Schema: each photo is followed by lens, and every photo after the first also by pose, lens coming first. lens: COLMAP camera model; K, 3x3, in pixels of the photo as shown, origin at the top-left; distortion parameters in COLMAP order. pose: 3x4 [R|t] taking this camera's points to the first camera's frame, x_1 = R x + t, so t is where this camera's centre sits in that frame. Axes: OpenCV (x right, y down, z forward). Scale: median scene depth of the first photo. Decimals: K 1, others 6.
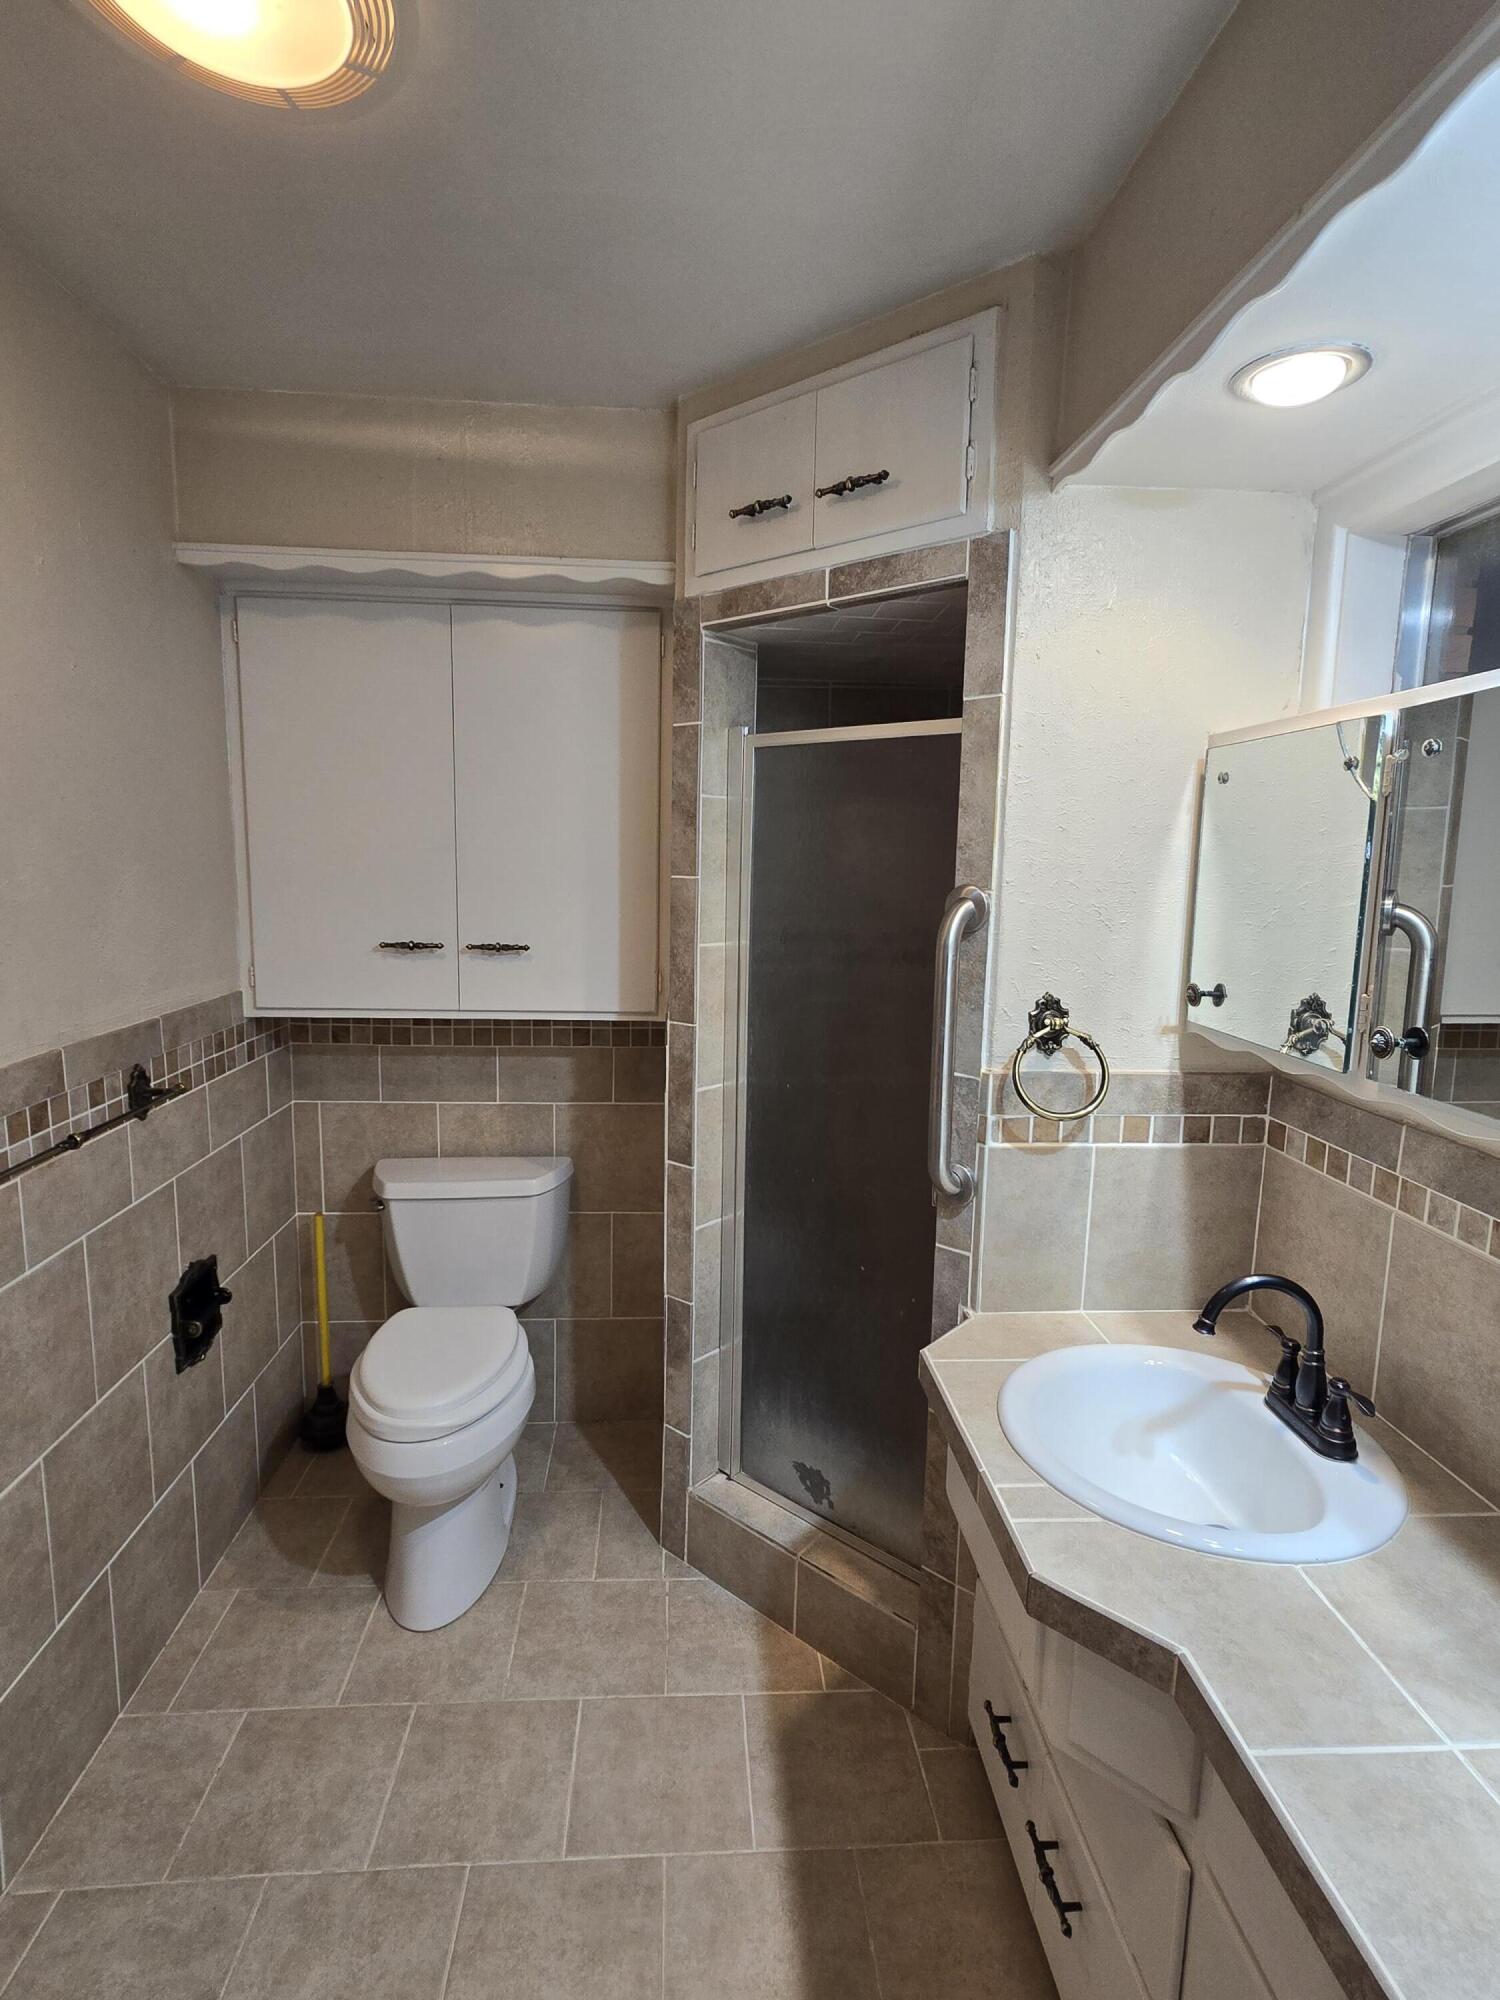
lens RADIAL K [[989.2, 0, 745.9], [0, 989.2, 992.8], [0, 0, 1]] dist [0.000716, -0.000031]
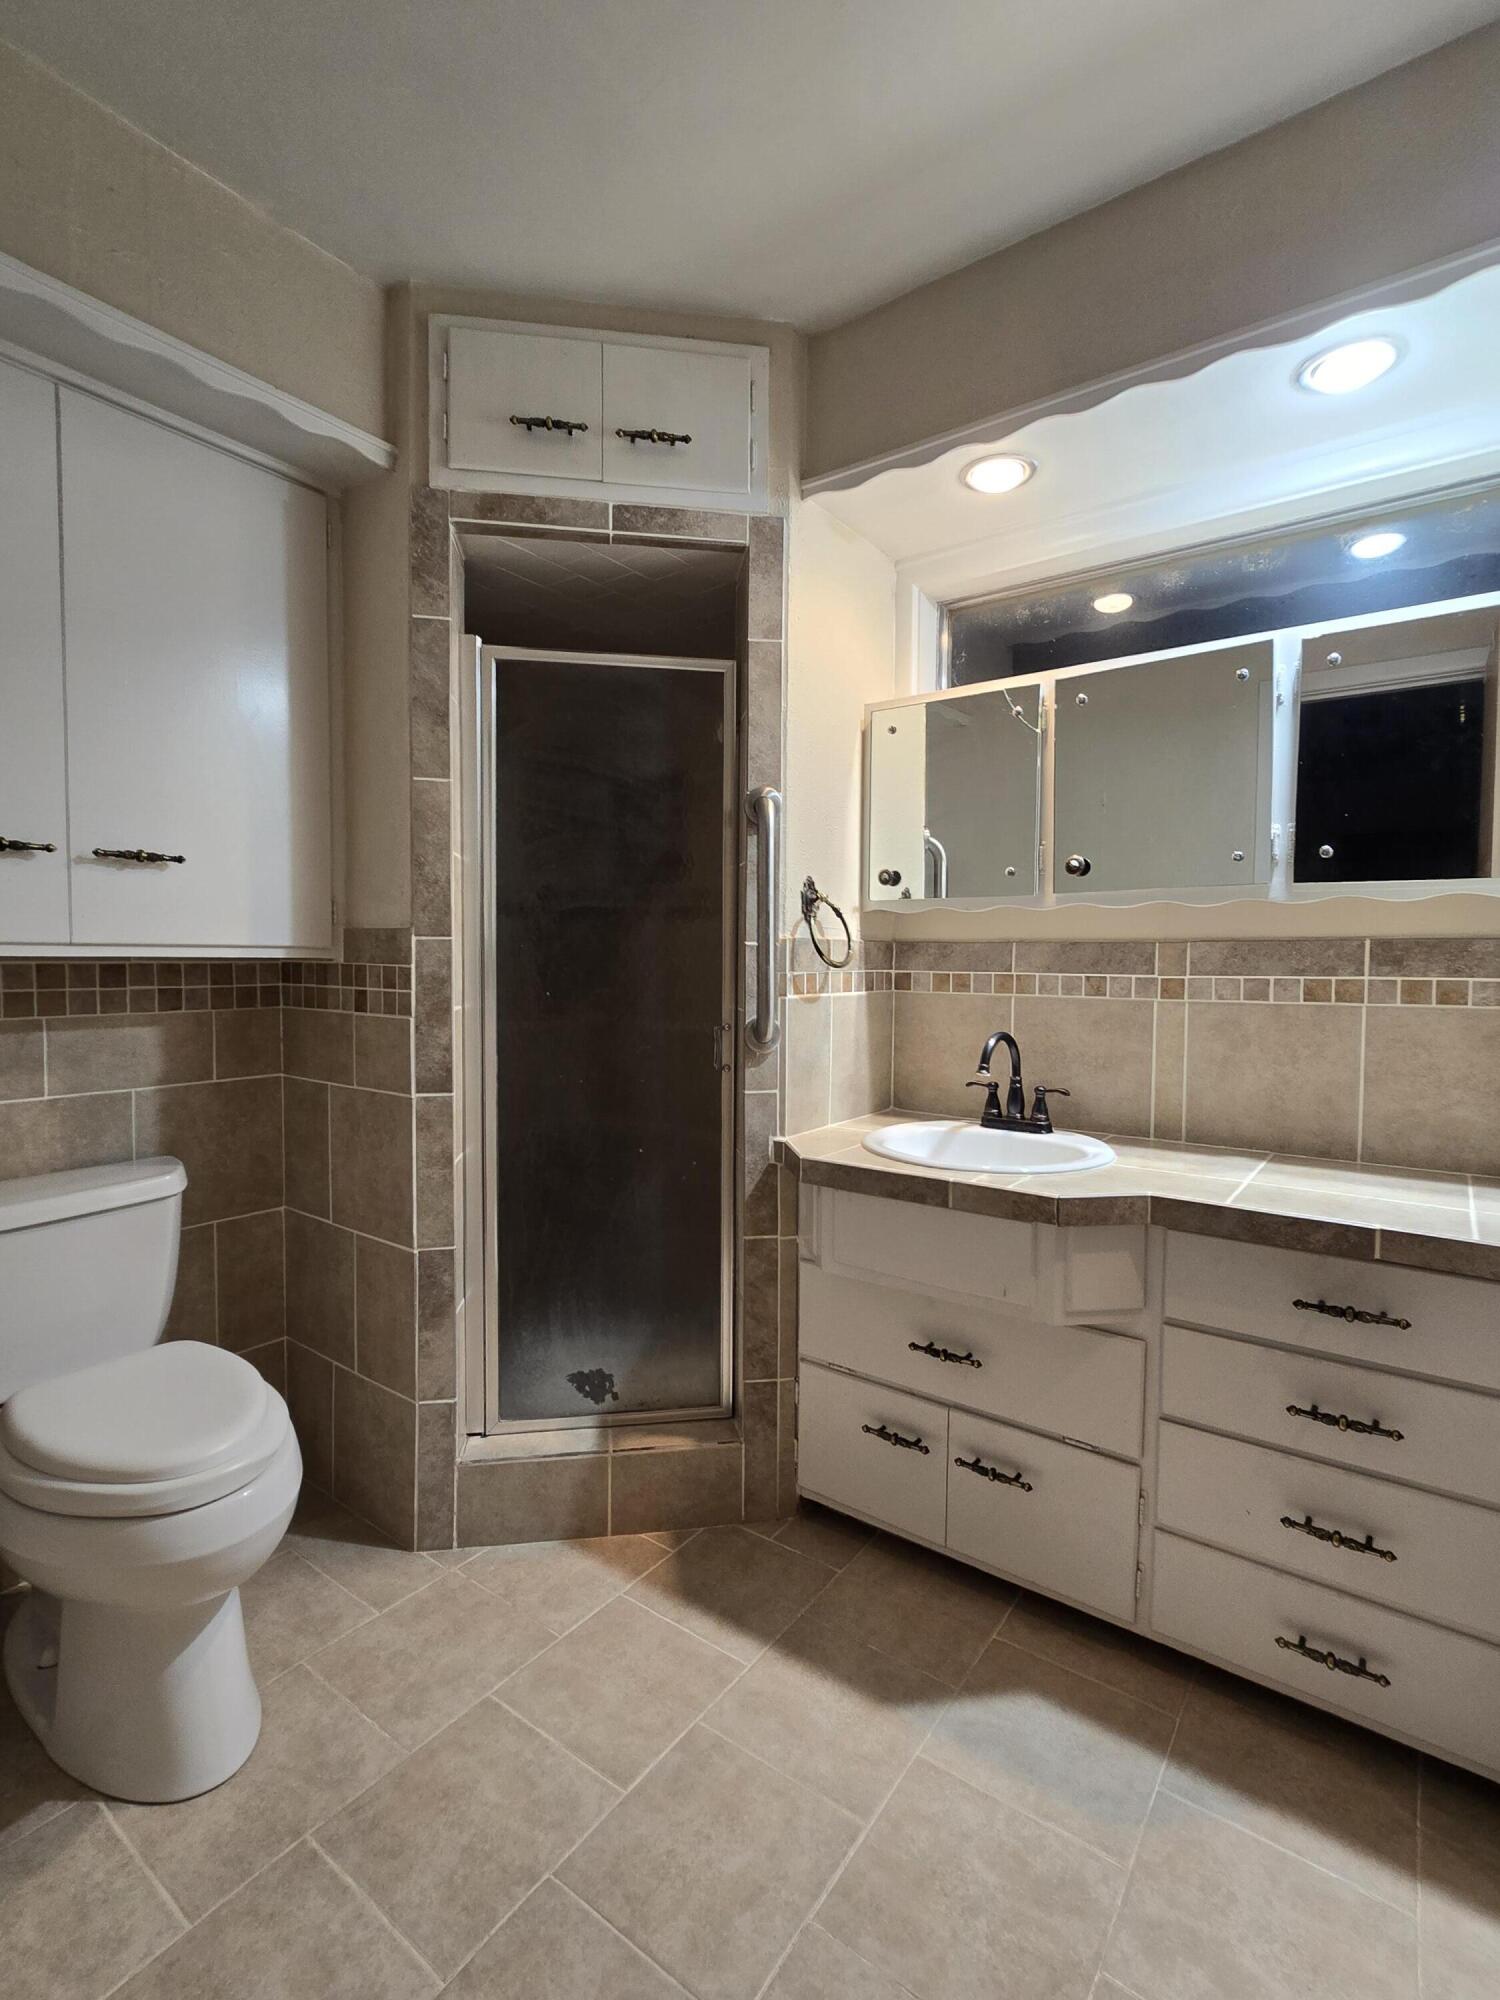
lens RADIAL K [[930.6, 0, 749.5], [0, 930.6, 998.9], [0, 0, 1]] dist [0.000923, 0.001164]
pose [[0.641736, -0.052314, 0.765139, -0.643856], [0.112830, 0.993255, -0.026722, 0.170833], [-0.758580, 0.103479, 0.643310, 0.261006]]
